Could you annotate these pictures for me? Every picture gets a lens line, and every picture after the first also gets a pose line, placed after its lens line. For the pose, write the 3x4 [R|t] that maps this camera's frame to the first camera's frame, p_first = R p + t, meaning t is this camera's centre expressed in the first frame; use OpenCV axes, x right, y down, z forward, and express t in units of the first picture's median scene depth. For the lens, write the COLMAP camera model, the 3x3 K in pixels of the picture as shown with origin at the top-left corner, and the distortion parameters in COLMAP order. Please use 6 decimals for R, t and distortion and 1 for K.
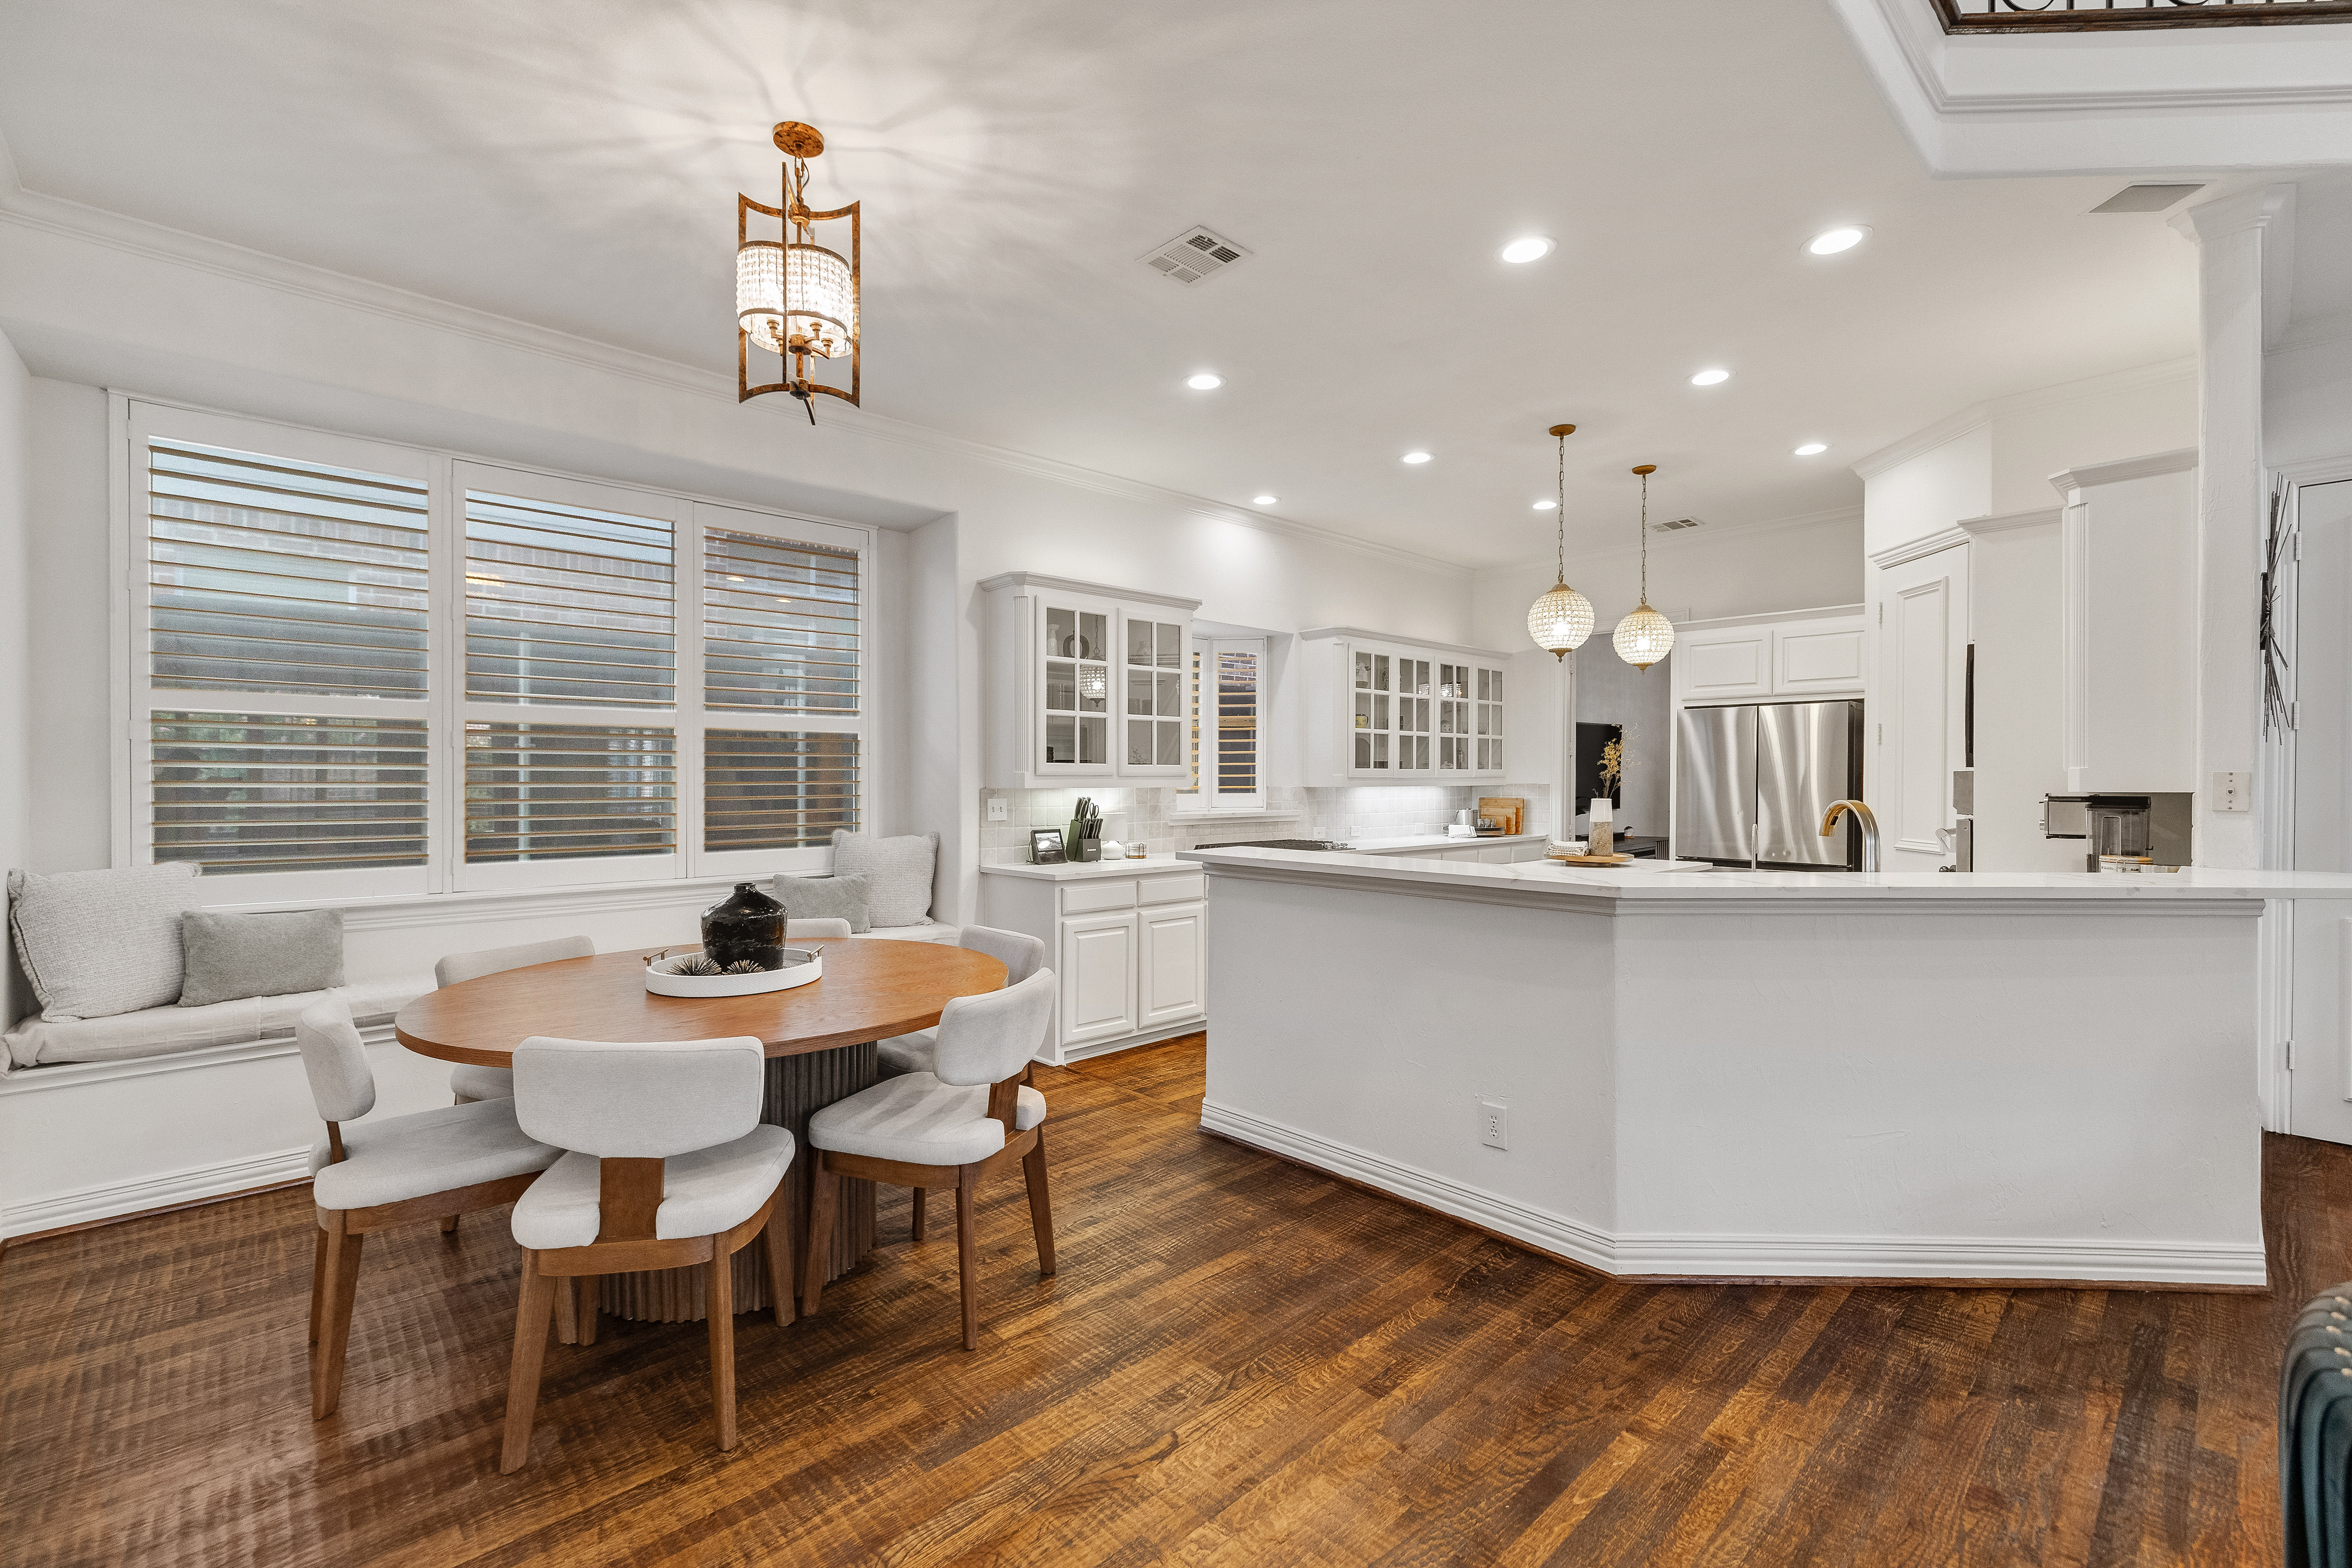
lens RADIAL K [[1012.8, 0, 1178.9], [0, 1012.8, 771.9], [0, 0, 1]] dist [0.001932, 0.000096]
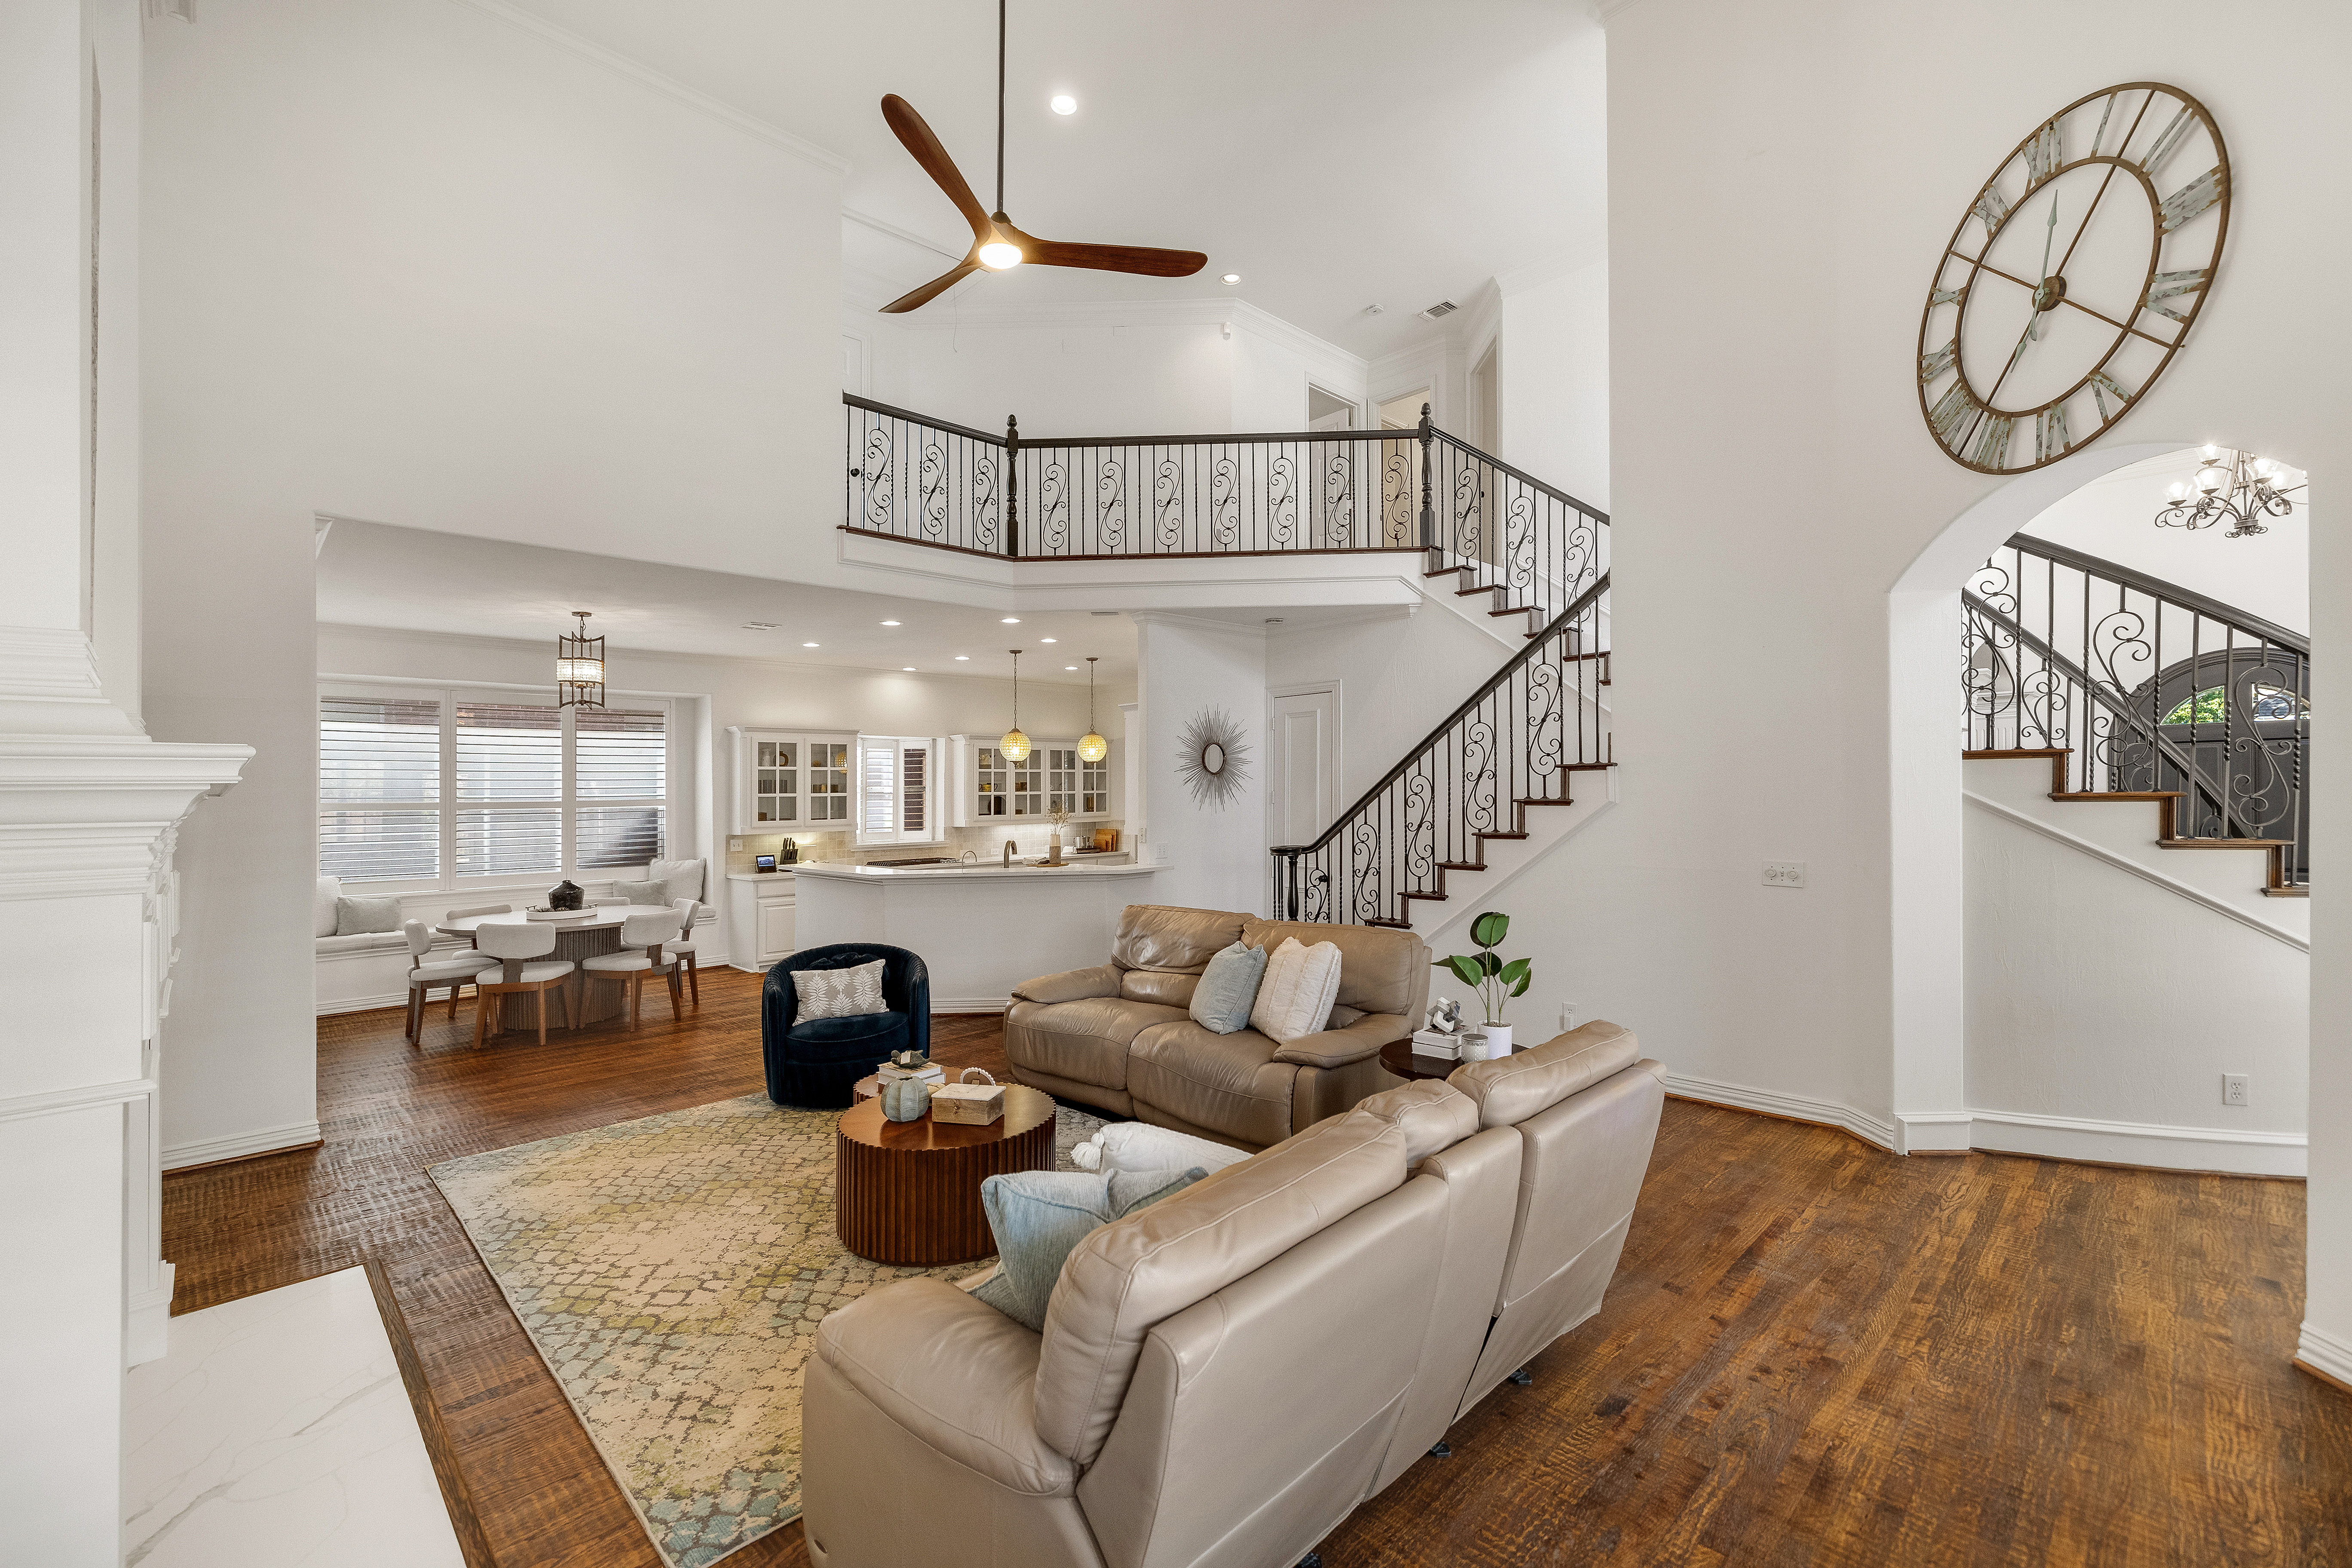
lens RADIAL K [[997.5, 0, 1191.6], [0, 997.5, 766.4], [0, 0, 1]] dist [0.001706, 0.000196]
pose [[0.999327, -0.013296, 0.034190, 0.660471], [0.014034, 0.999672, -0.021431, -0.063449], [-0.033894, 0.021896, 0.999186, -0.986757]]
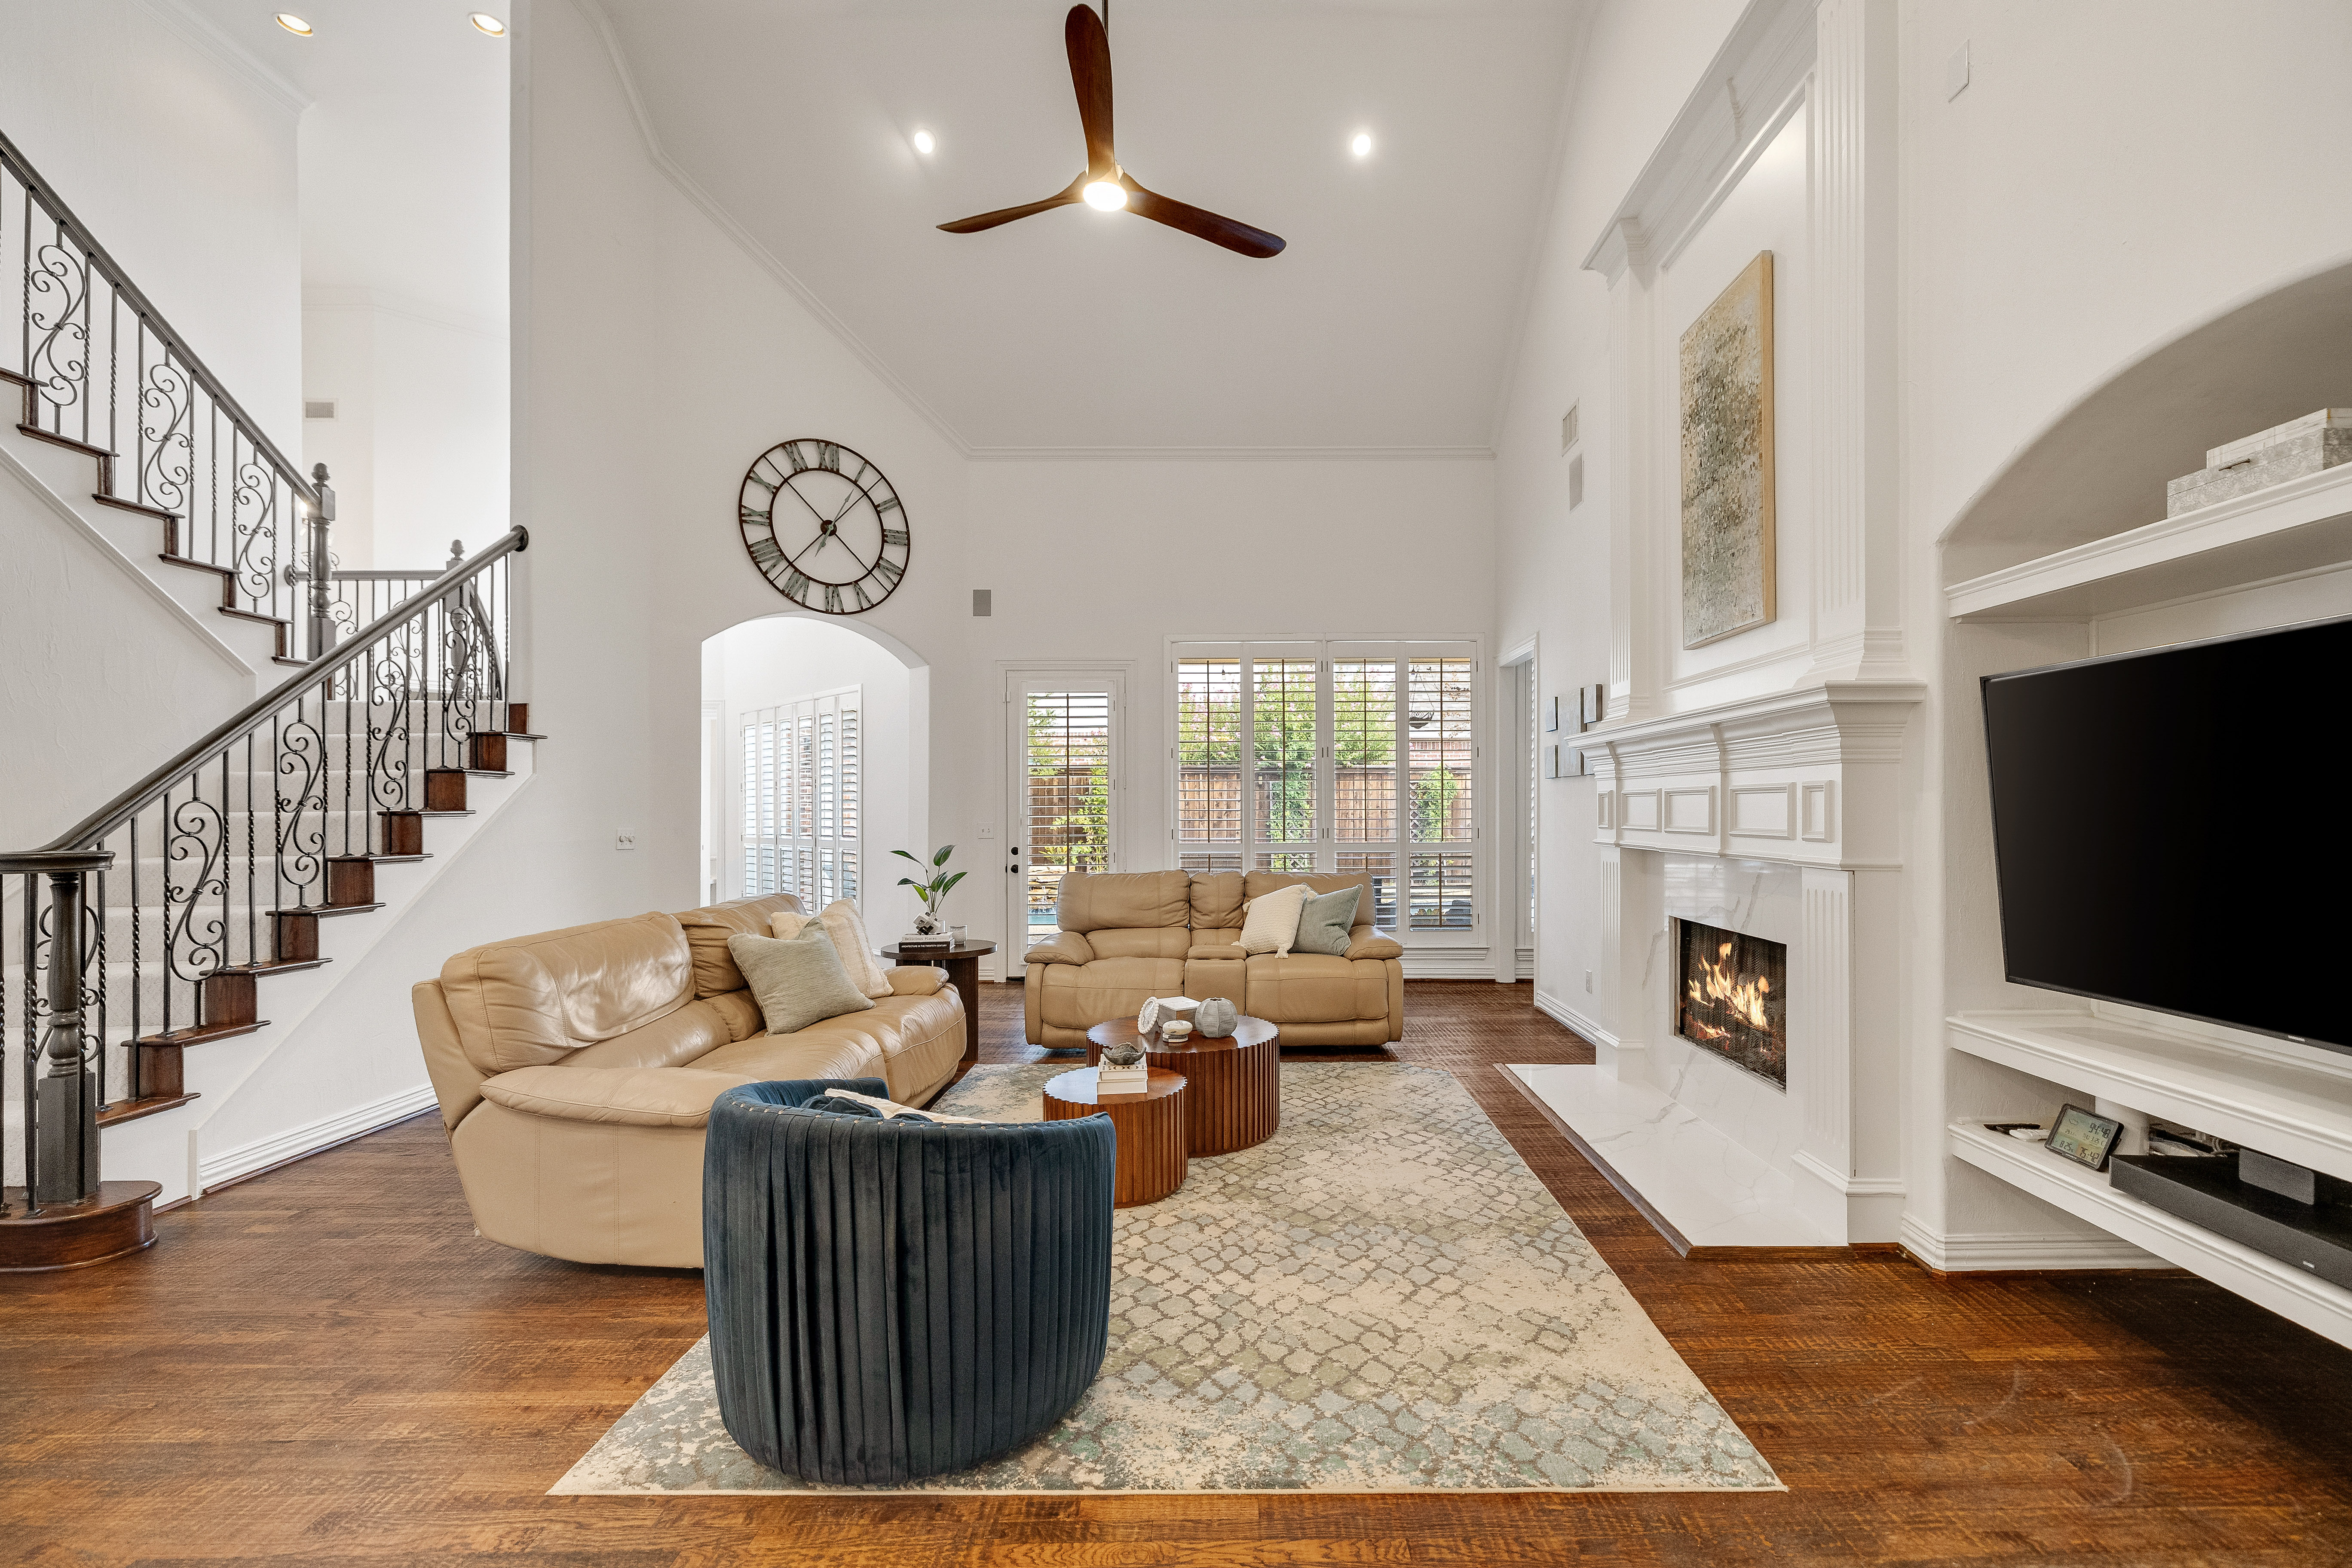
lens RADIAL K [[994.2, 0, 1229.4], [0, 994.2, 809.5], [0, 0, 1]] dist [0.000547, 0.000001]
pose [[-0.726090, -0.000084, 0.687600, -0.122098], [-0.001660, 0.999997, -0.001630, -0.002859], [-0.687598, -0.002325, -0.726088, 0.395391]]
